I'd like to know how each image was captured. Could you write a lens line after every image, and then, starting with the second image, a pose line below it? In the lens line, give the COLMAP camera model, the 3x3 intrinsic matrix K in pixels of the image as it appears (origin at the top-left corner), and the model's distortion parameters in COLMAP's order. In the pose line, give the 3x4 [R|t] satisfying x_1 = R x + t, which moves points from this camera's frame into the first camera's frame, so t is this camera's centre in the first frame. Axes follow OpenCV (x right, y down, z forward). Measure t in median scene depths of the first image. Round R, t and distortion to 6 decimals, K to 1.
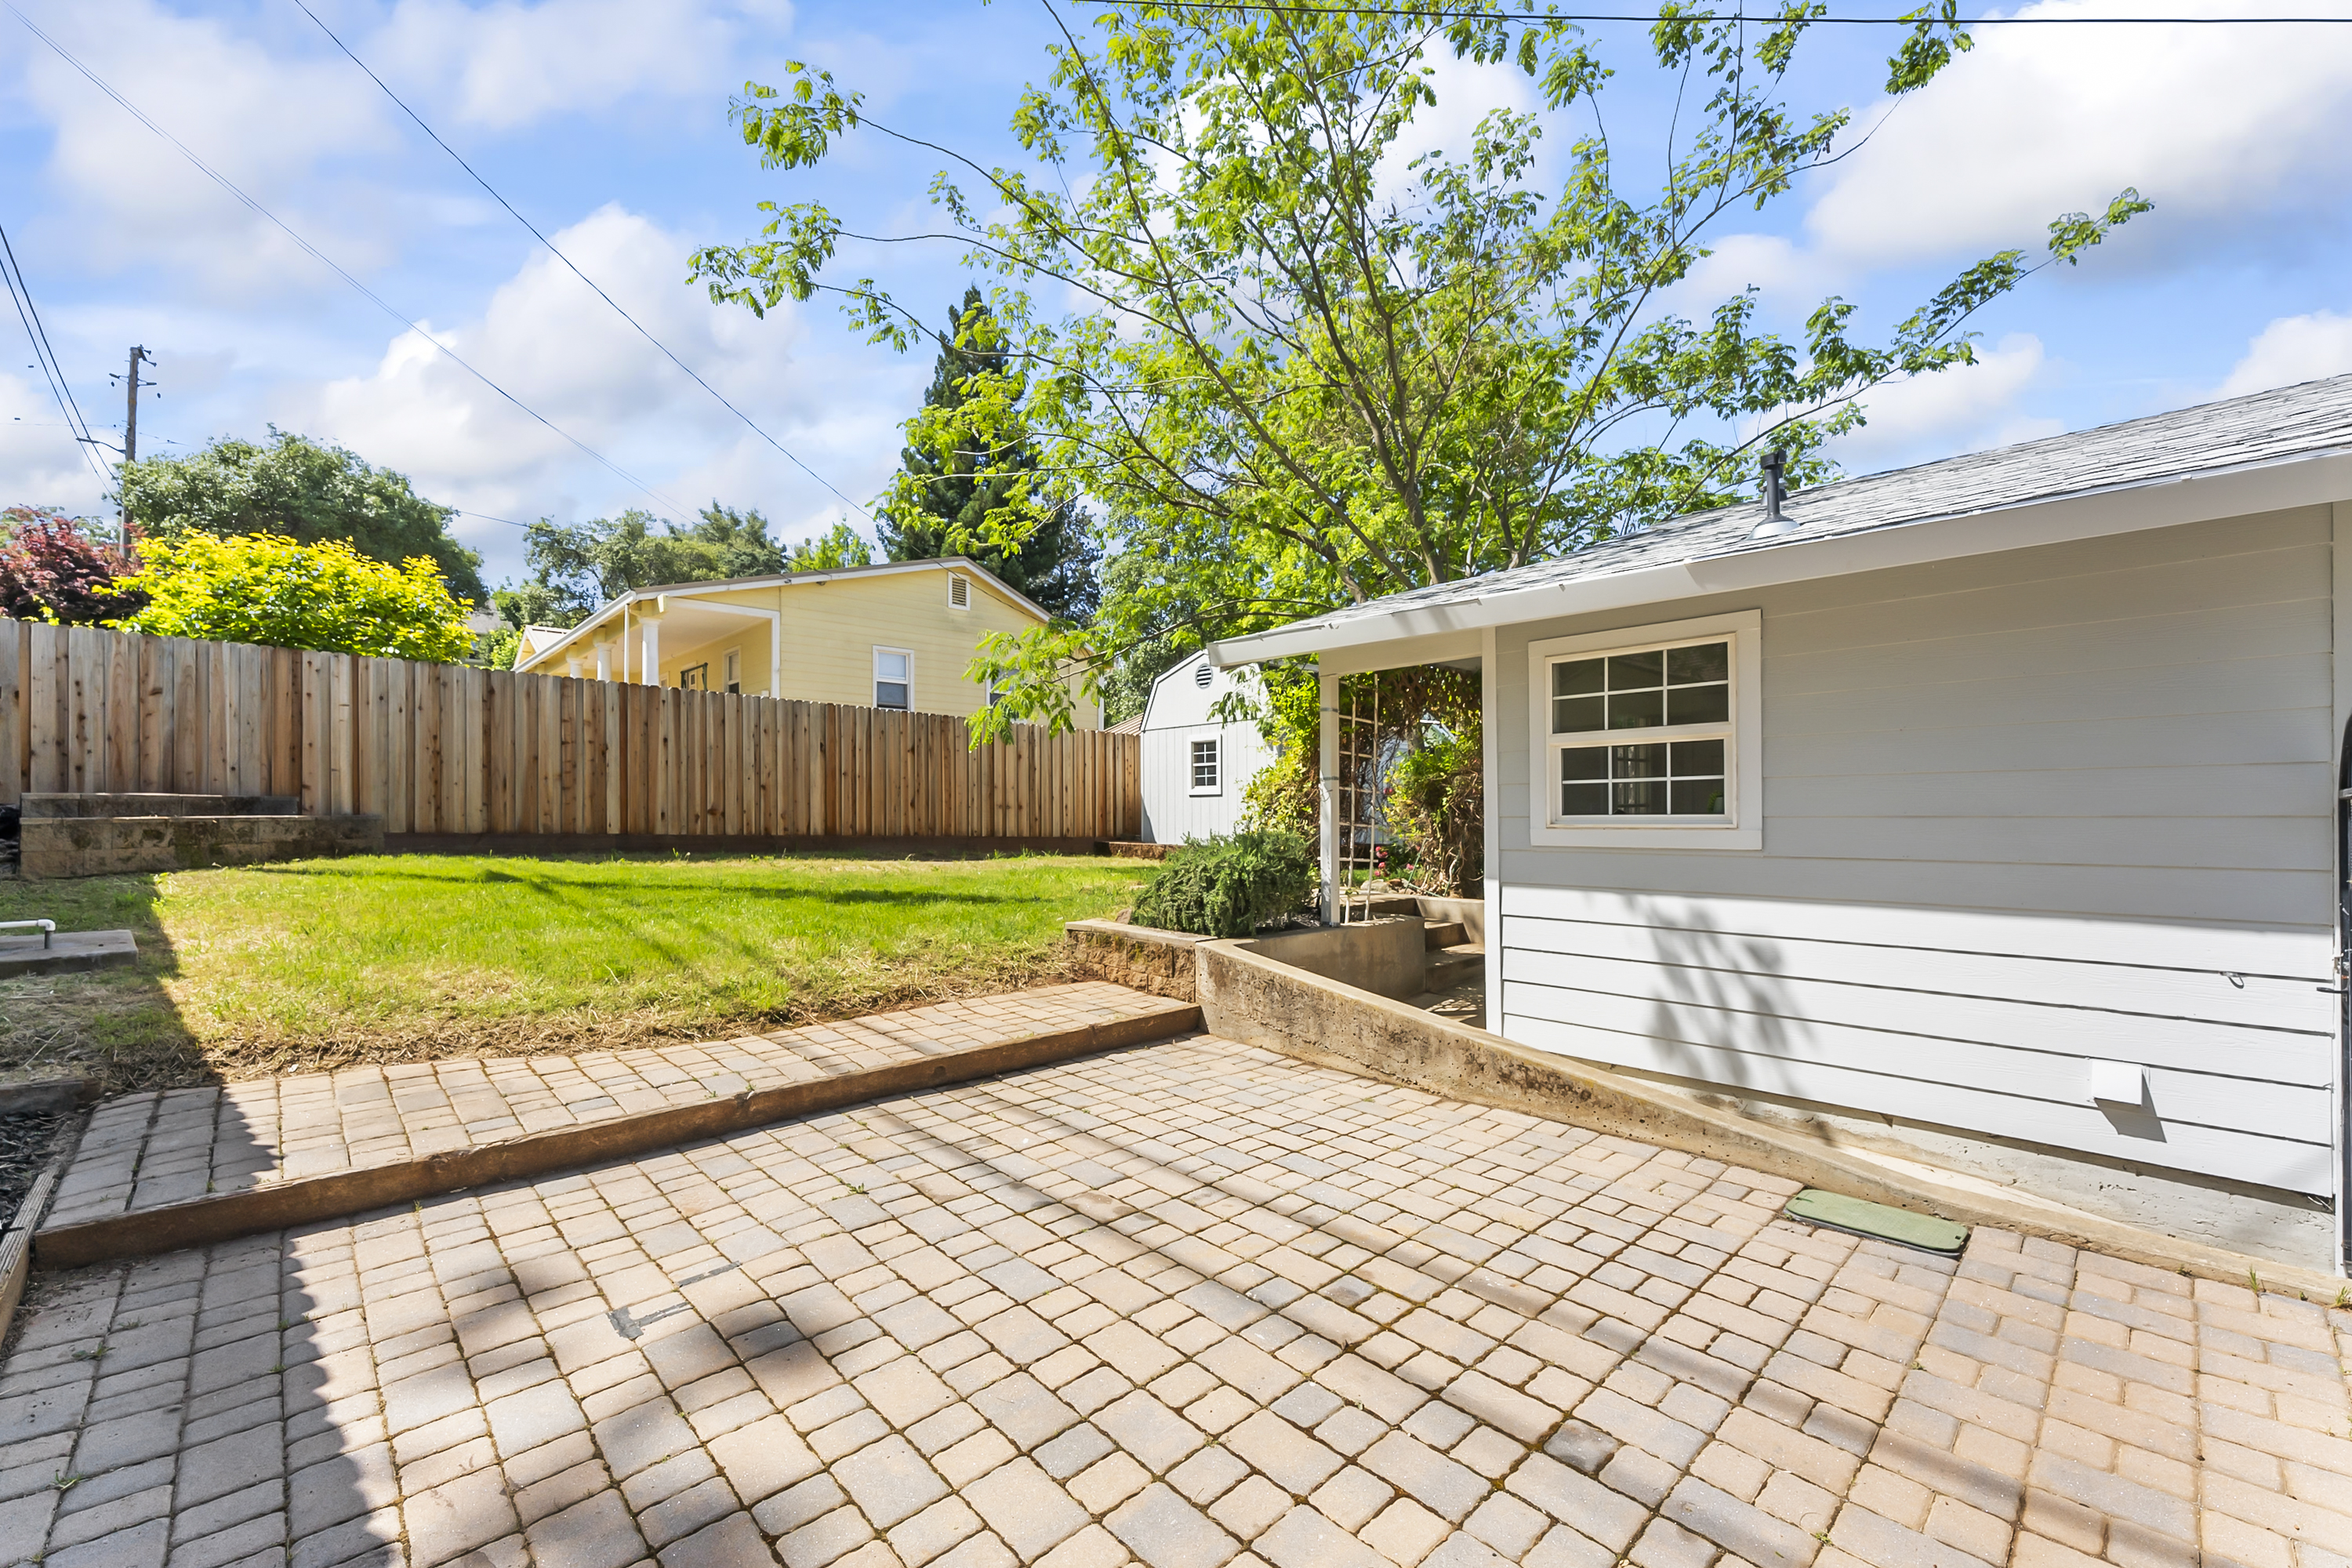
lens RADIAL K [[949.6, 0, 1186.5], [0, 949.6, 806.1], [0, 0, 1]] dist [-0.000697, 0.000122]
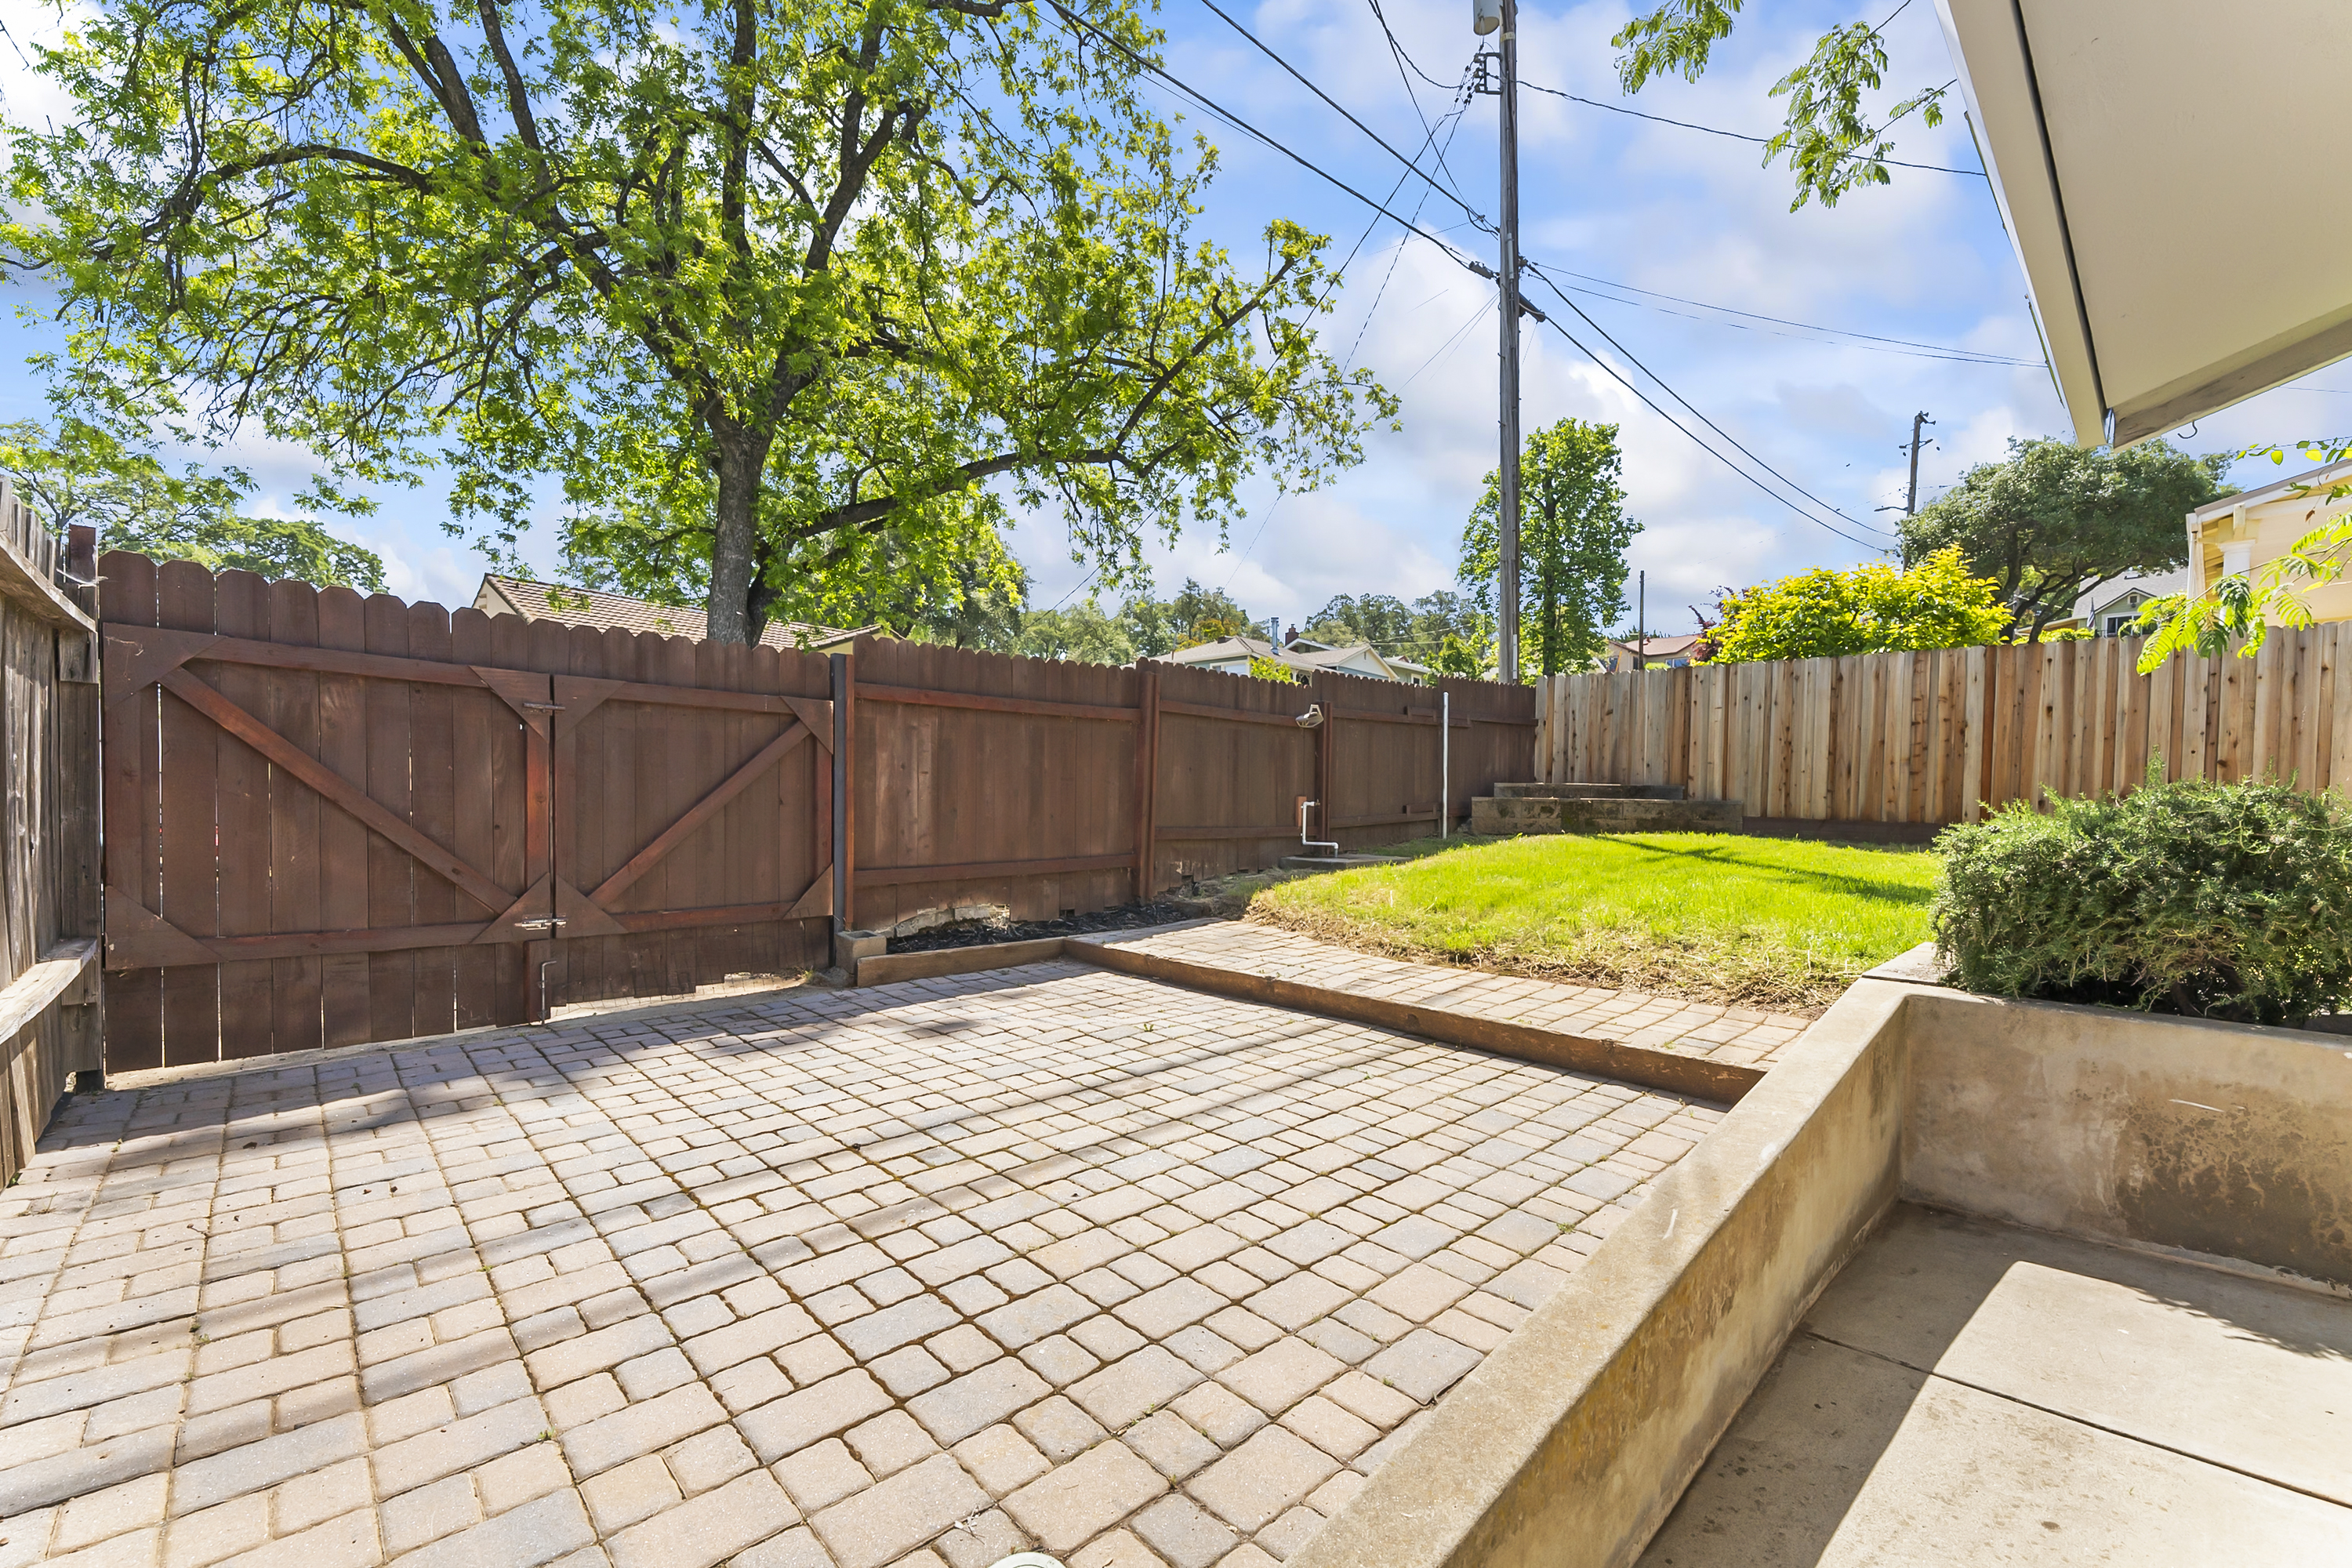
lens RADIAL K [[949.6, 0, 1165.4], [0, 949.6, 850.3], [0, 0, 1]] dist [-0.000697, 0.000122]
pose [[-0.011687, 0.045196, -0.998910, 0.283560], [-0.009698, 0.998926, 0.045311, 0.021845], [0.999885, 0.010217, -0.011236, 0.285525]]
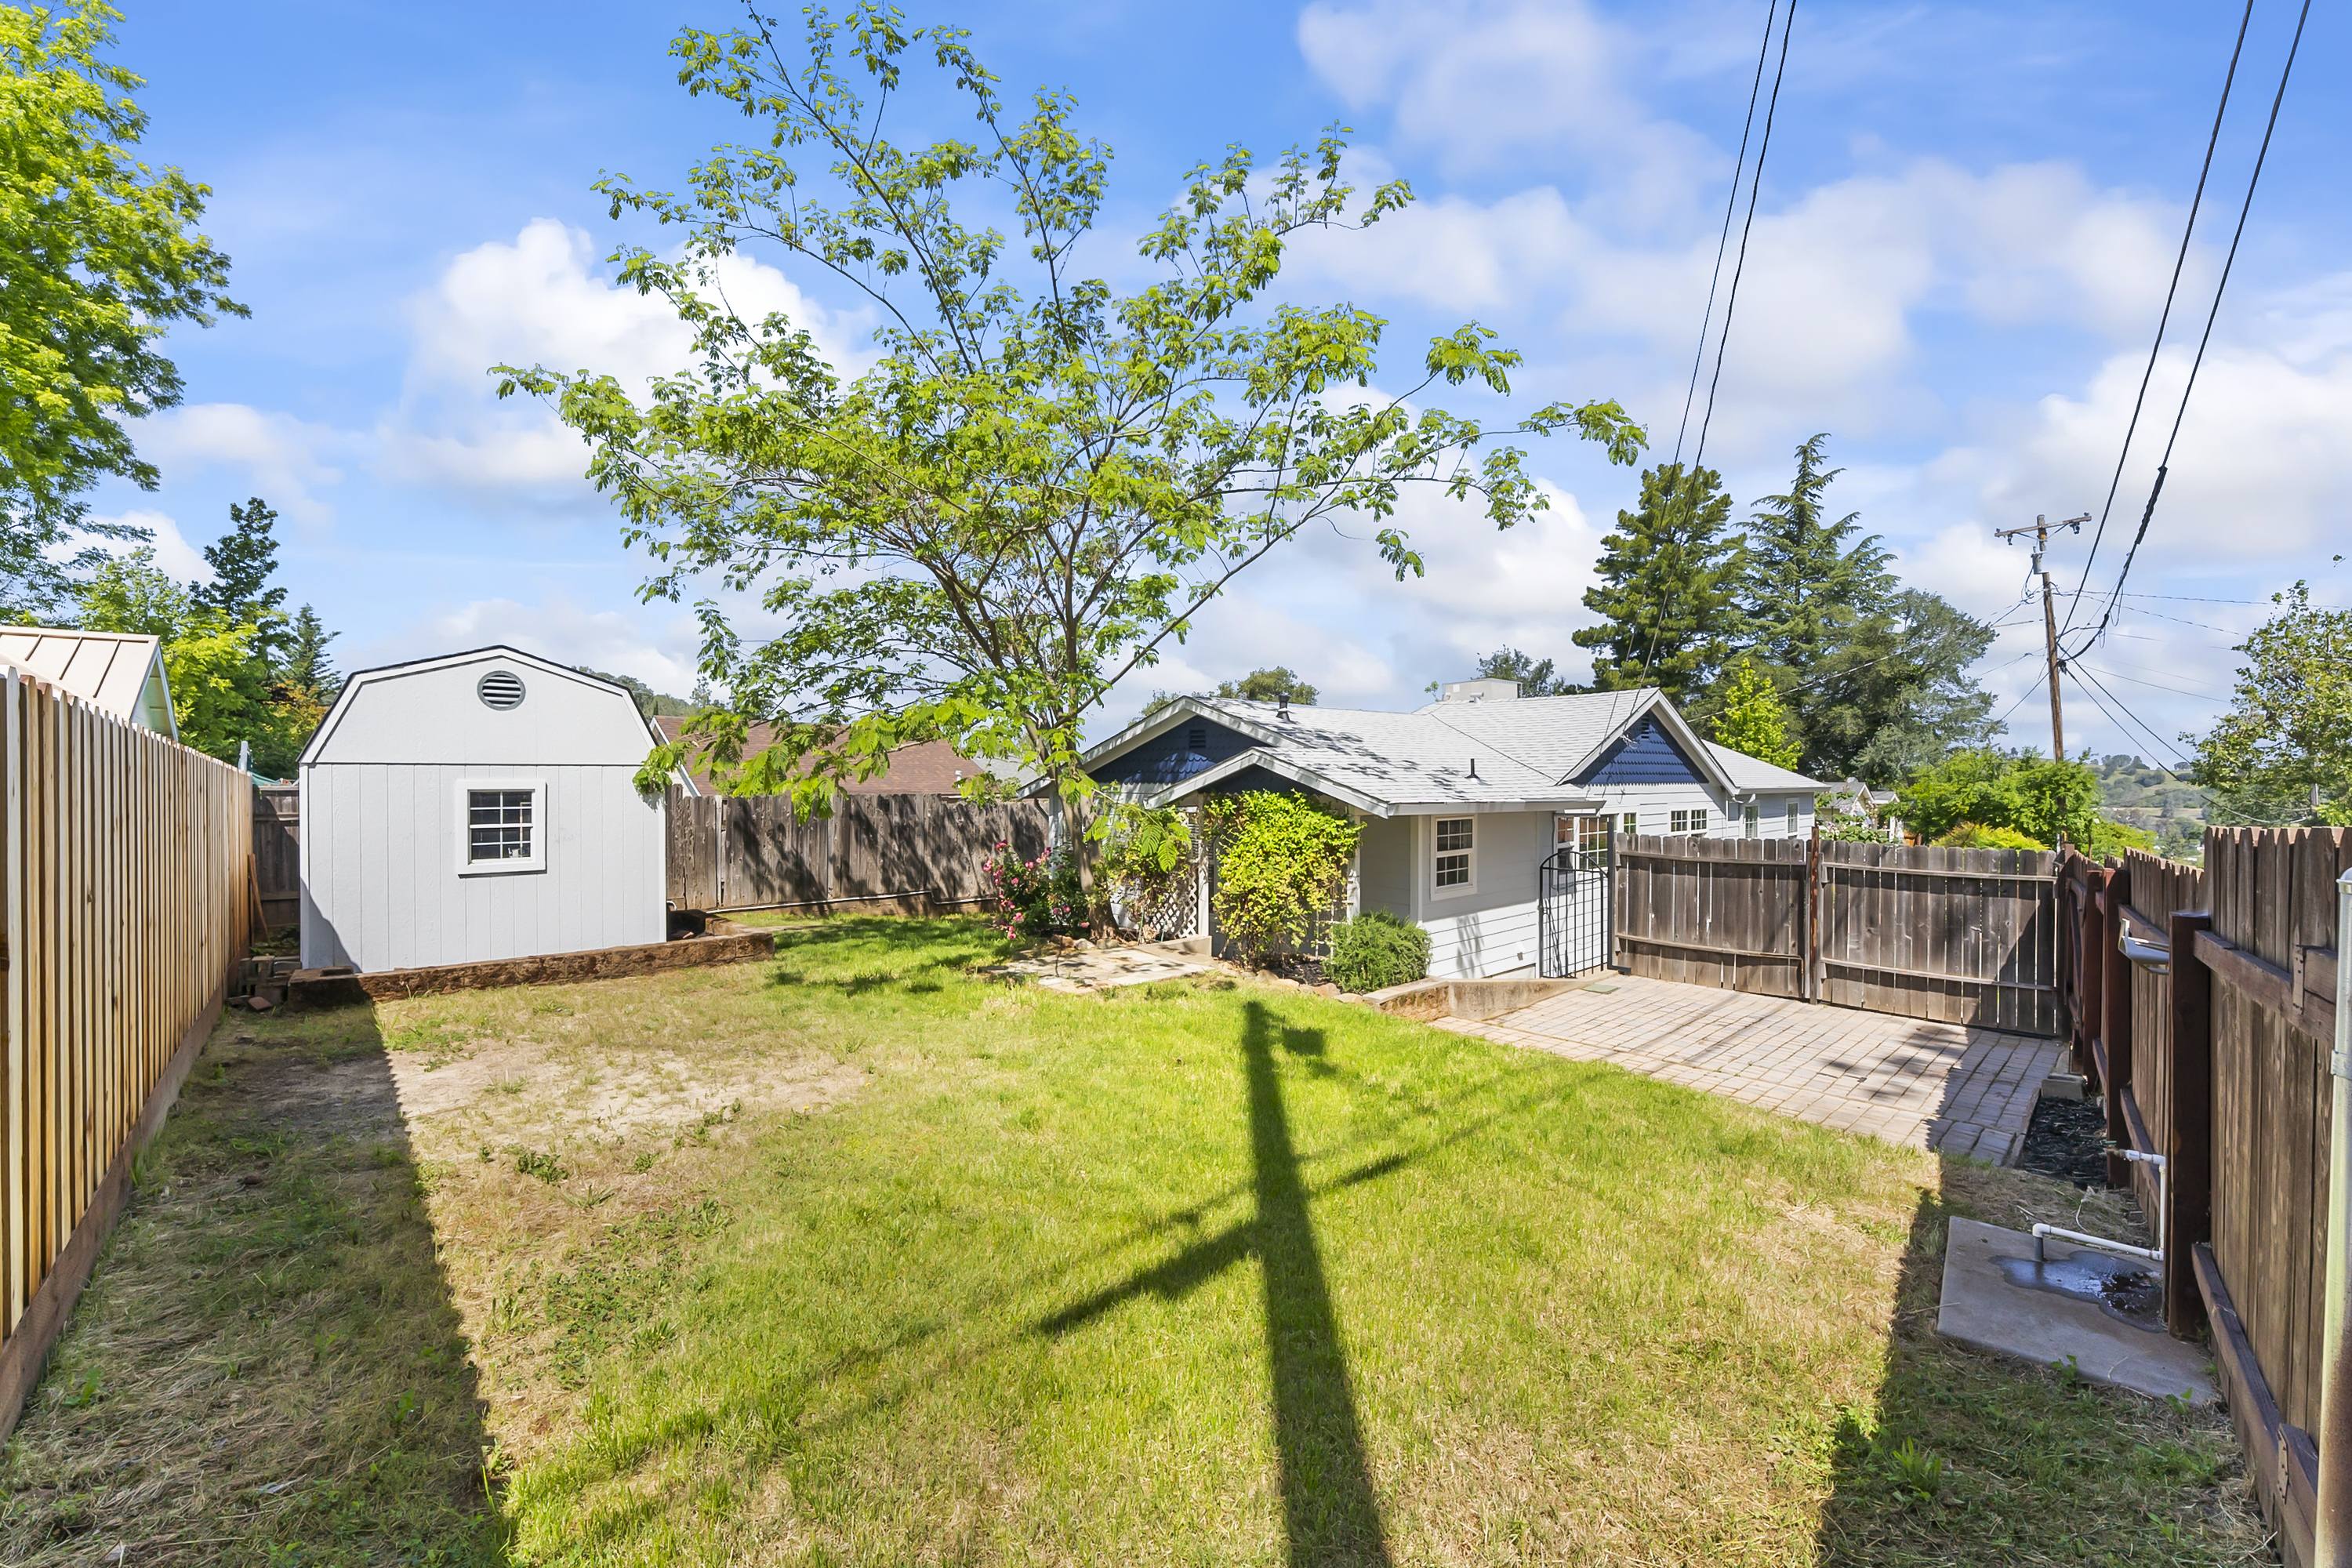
lens RADIAL K [[949.6, 0, 1167.4], [0, 949.6, 783.0], [0, 0, 1]] dist [-0.000697, 0.000122]
pose [[0.013835, -0.002399, 0.999901, -0.873745], [-0.009528, 0.999951, 0.002531, -0.111025], [-0.999859, -0.009562, 0.013812, 0.749224]]
